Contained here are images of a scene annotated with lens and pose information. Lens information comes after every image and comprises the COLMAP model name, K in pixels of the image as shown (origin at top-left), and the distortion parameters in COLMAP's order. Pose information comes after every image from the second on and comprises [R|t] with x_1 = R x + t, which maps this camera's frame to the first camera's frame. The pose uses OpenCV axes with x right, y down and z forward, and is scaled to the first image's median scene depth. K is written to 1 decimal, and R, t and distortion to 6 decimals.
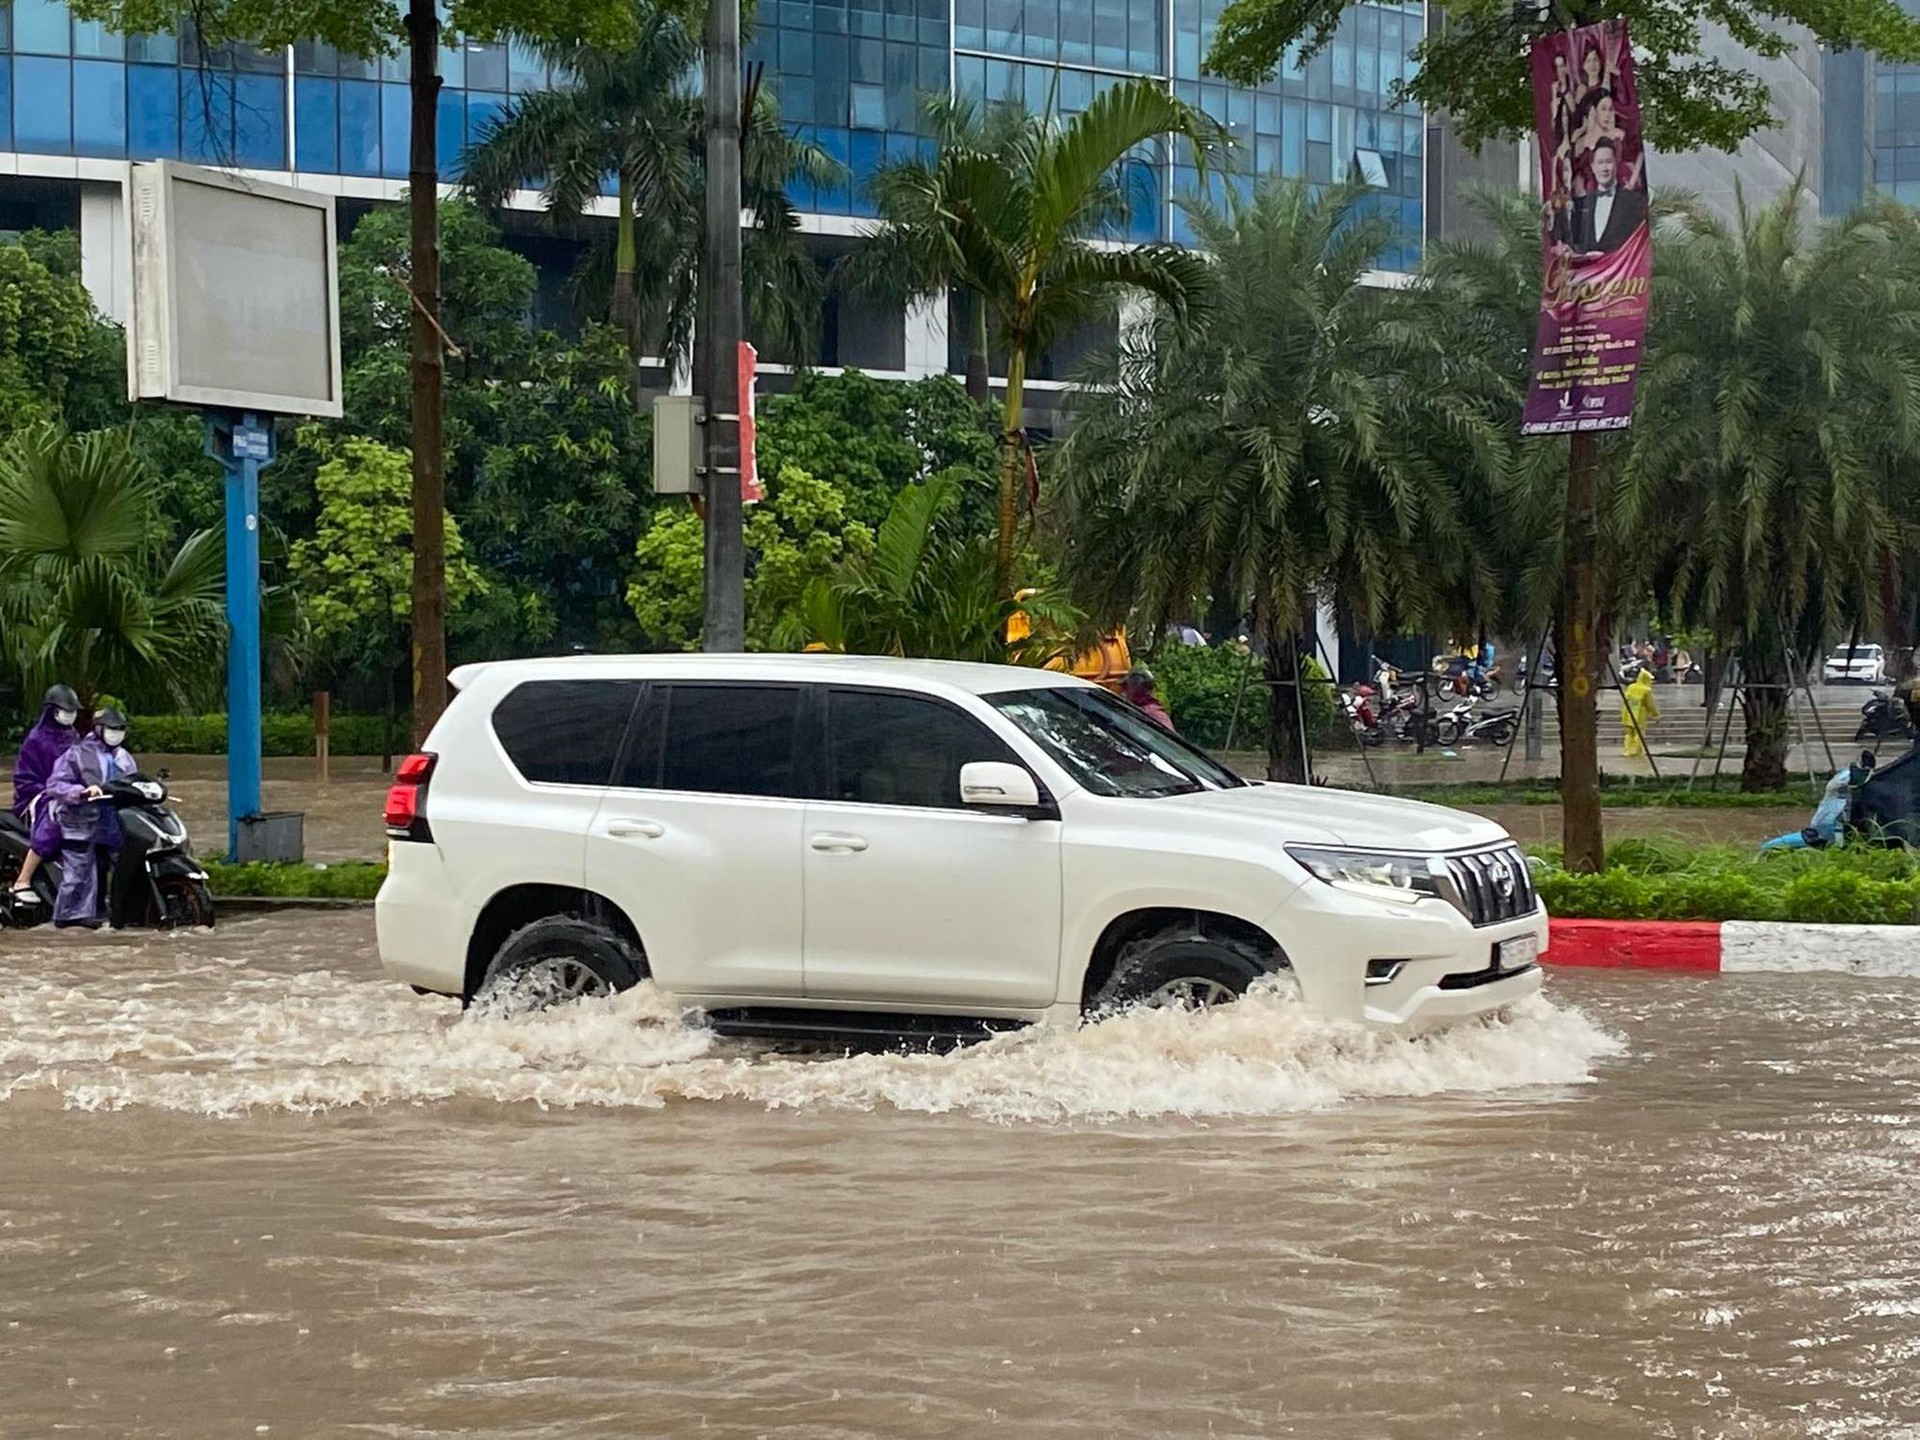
lens RADIAL K [[6264.4, 0, 960.0], [0, 6264.4, 720.0], [0, 0, 1]] dist [0.792474, 0.480659]
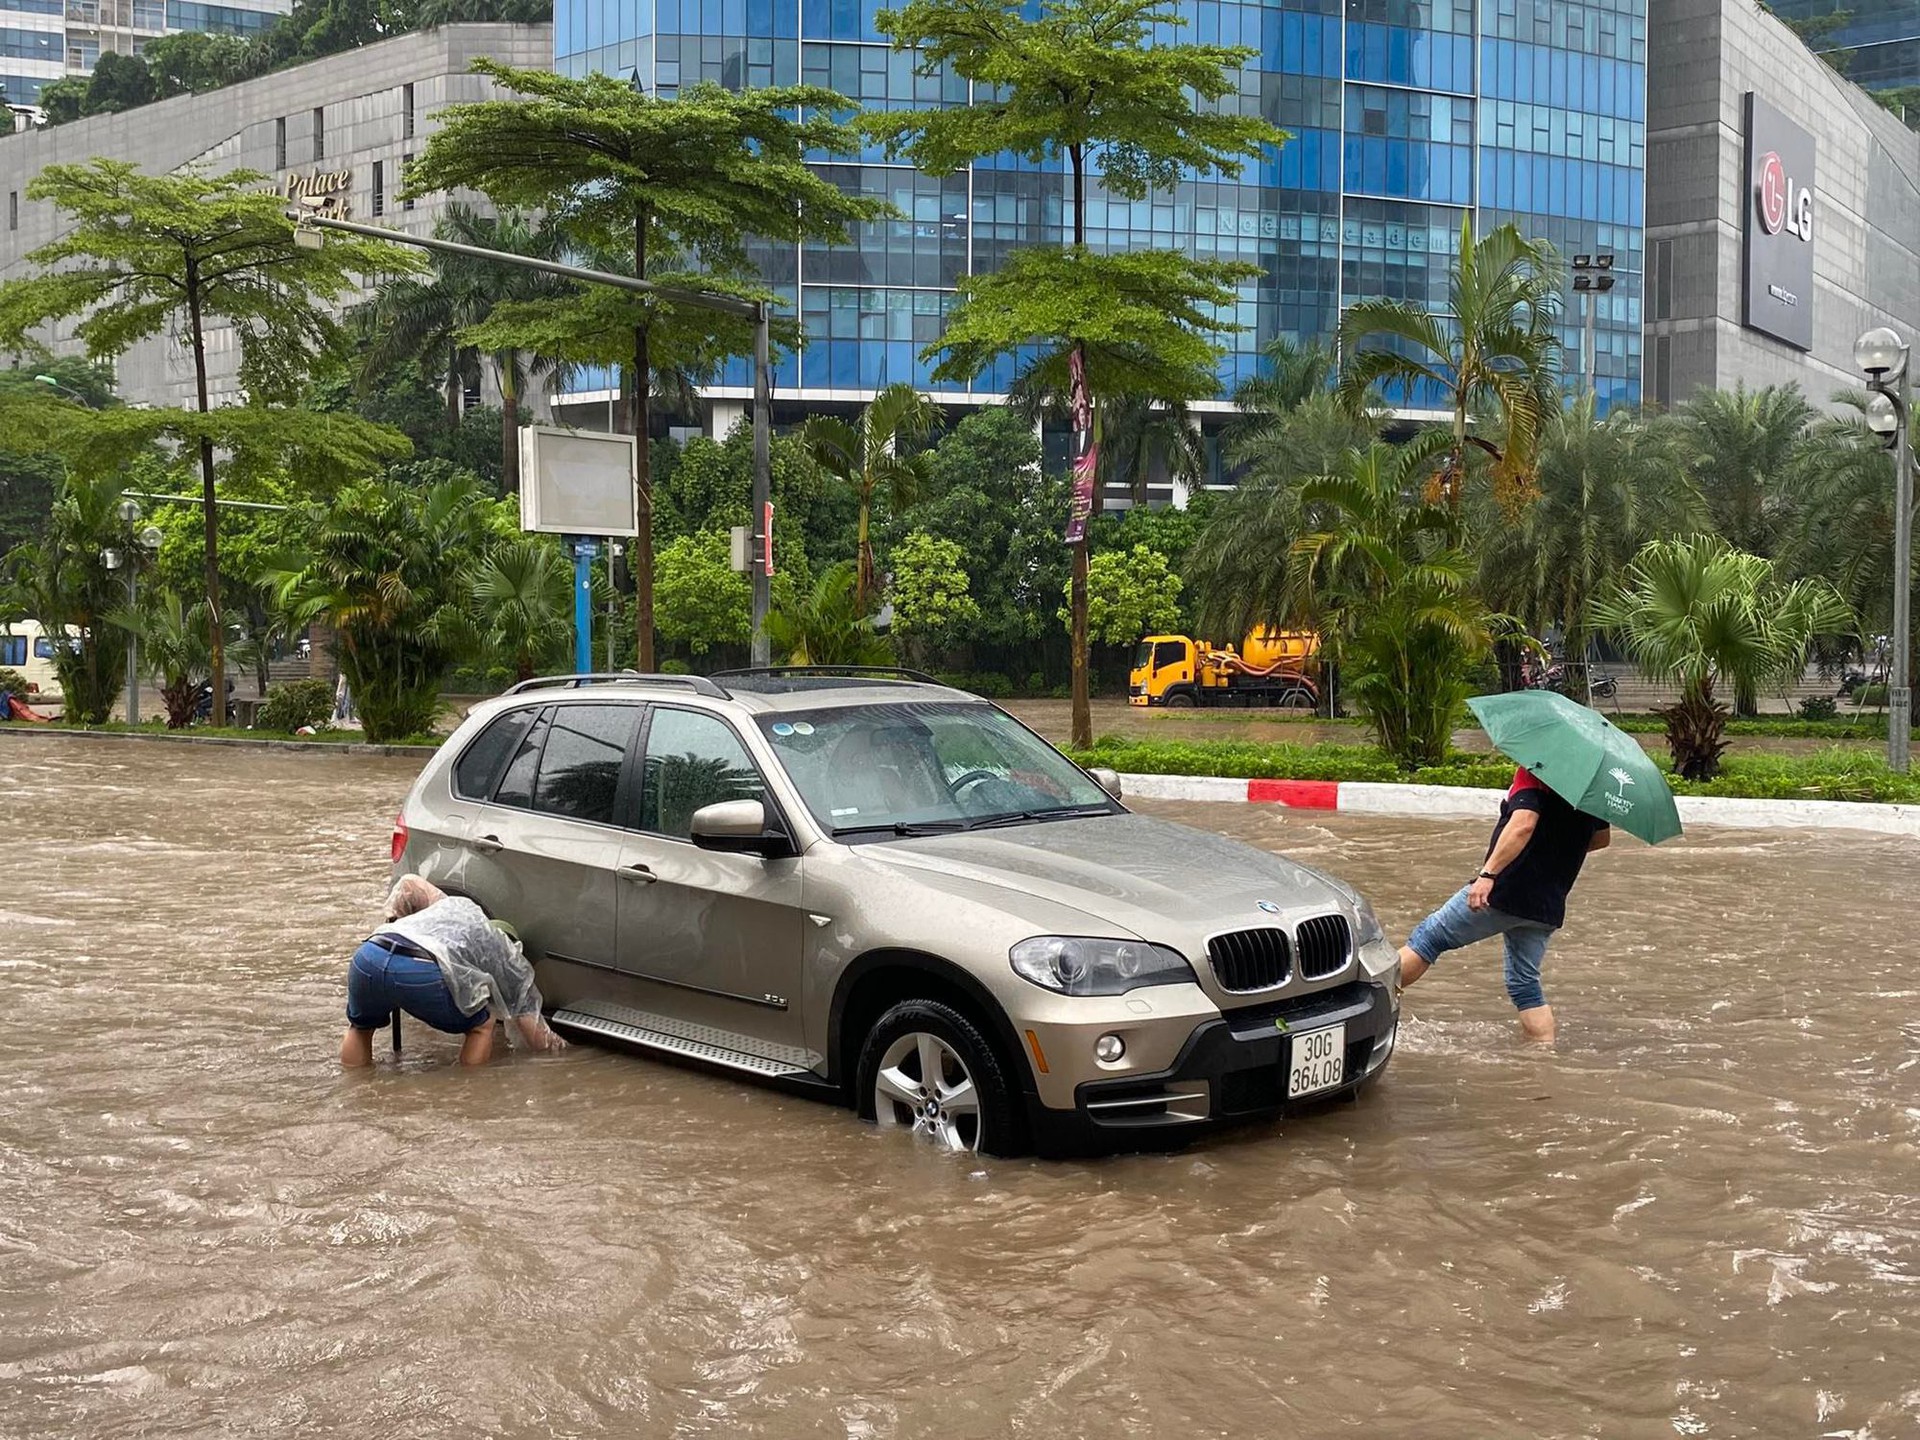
lens RADIAL K [[6264.4, 0, 960.0], [0, 6264.4, 720.0], [0, 0, 1]] dist [0.792474, 0.480659]
pose [[0.850470, 0.009185, -0.525943, 1.044320], [-0.006821, 0.999956, 0.006434, 0.000624], [0.525979, -0.001885, 0.850495, -0.719036]]
